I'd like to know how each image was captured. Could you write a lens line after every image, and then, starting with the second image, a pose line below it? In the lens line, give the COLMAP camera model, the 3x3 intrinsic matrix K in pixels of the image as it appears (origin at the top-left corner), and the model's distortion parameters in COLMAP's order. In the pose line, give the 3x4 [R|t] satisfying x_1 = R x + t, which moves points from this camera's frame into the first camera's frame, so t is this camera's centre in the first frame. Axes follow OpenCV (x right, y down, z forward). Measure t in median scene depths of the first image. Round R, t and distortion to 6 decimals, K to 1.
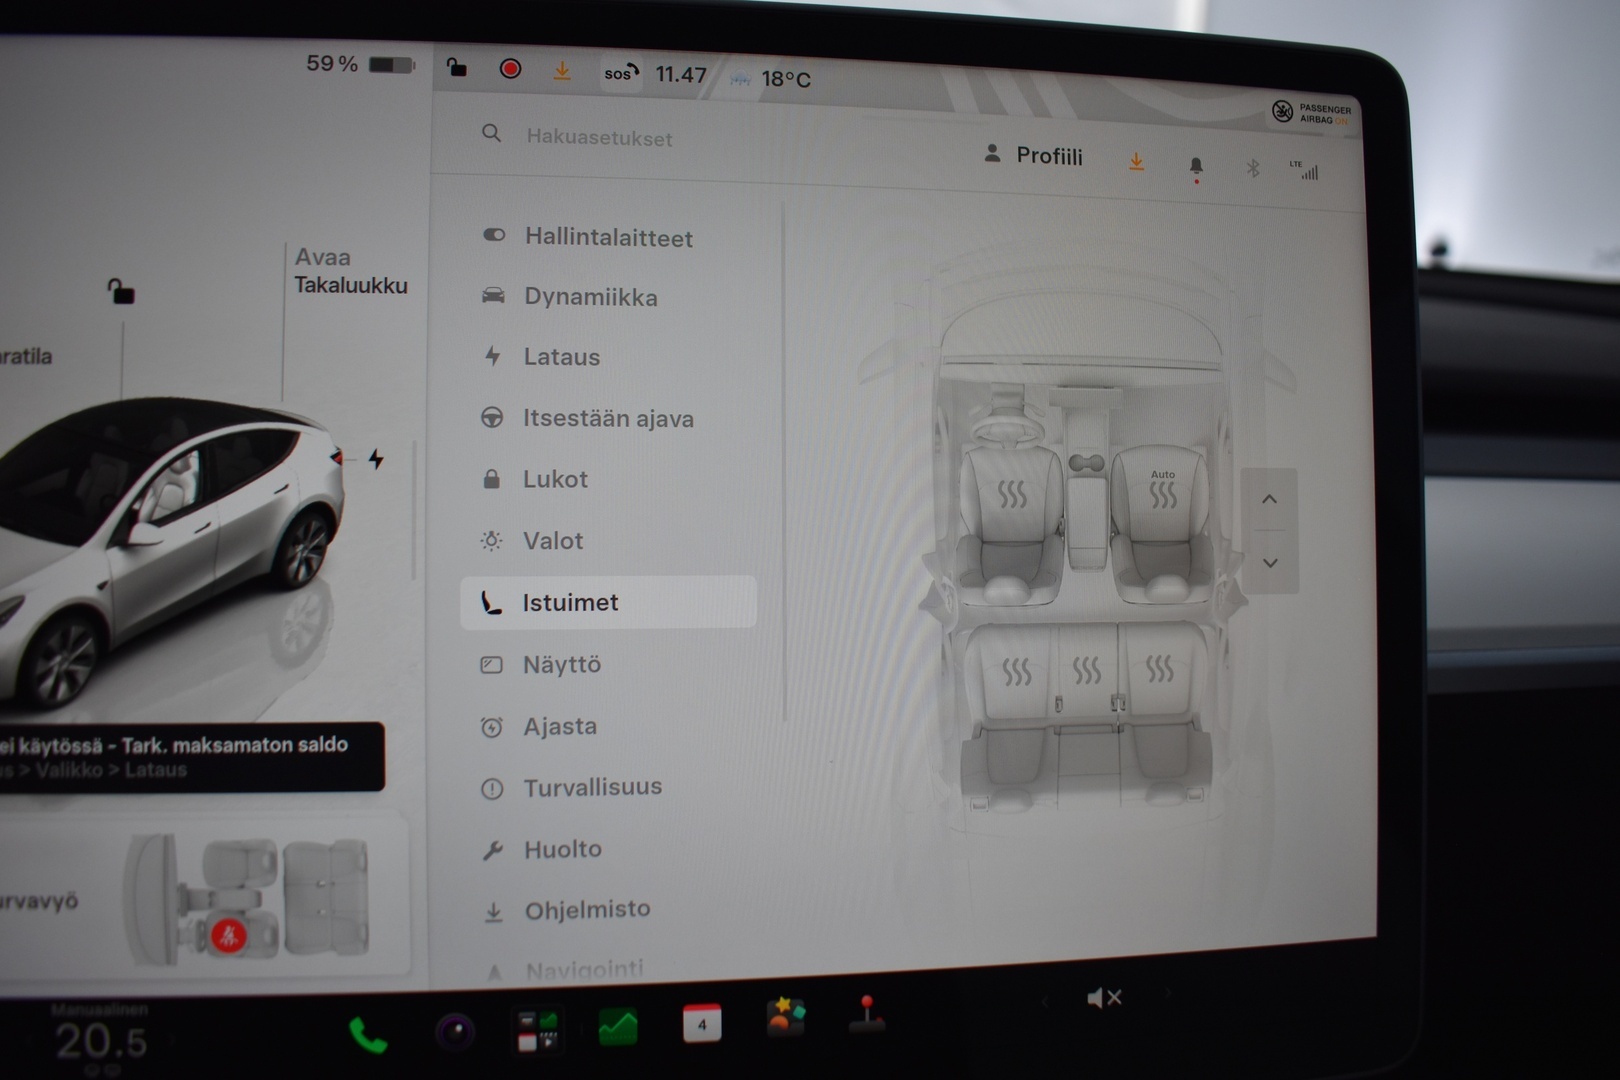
lens RADIAL K [[1180.2, 0, 810.7], [0, 1180.2, 533.6], [0, 0, 1]] dist [-0.099976, 0.016192]
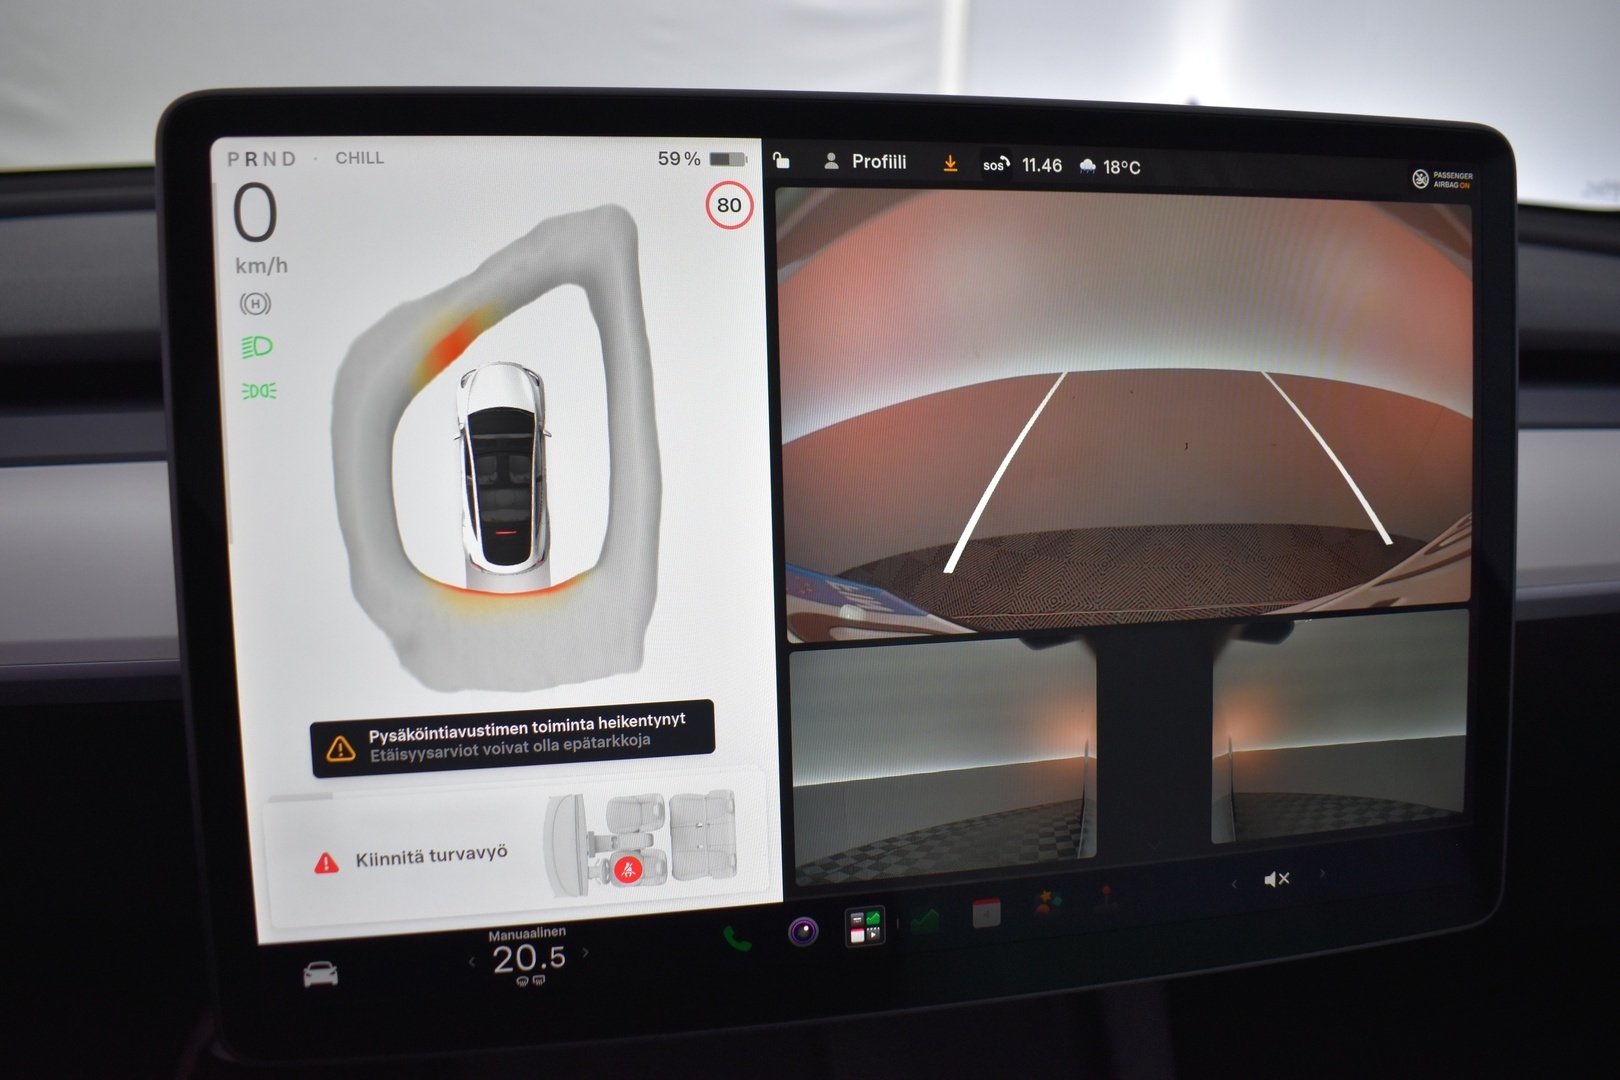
lens RADIAL K [[1180.2, 0, 808.7], [0, 1180.2, 527.8], [0, 0, 1]] dist [-0.099976, 0.016192]
pose [[0.998939, -0.024793, 0.038821, -0.341411], [0.020820, 0.994810, 0.099593, -0.146830], [-0.041088, -0.098679, 0.994271, -0.257483]]
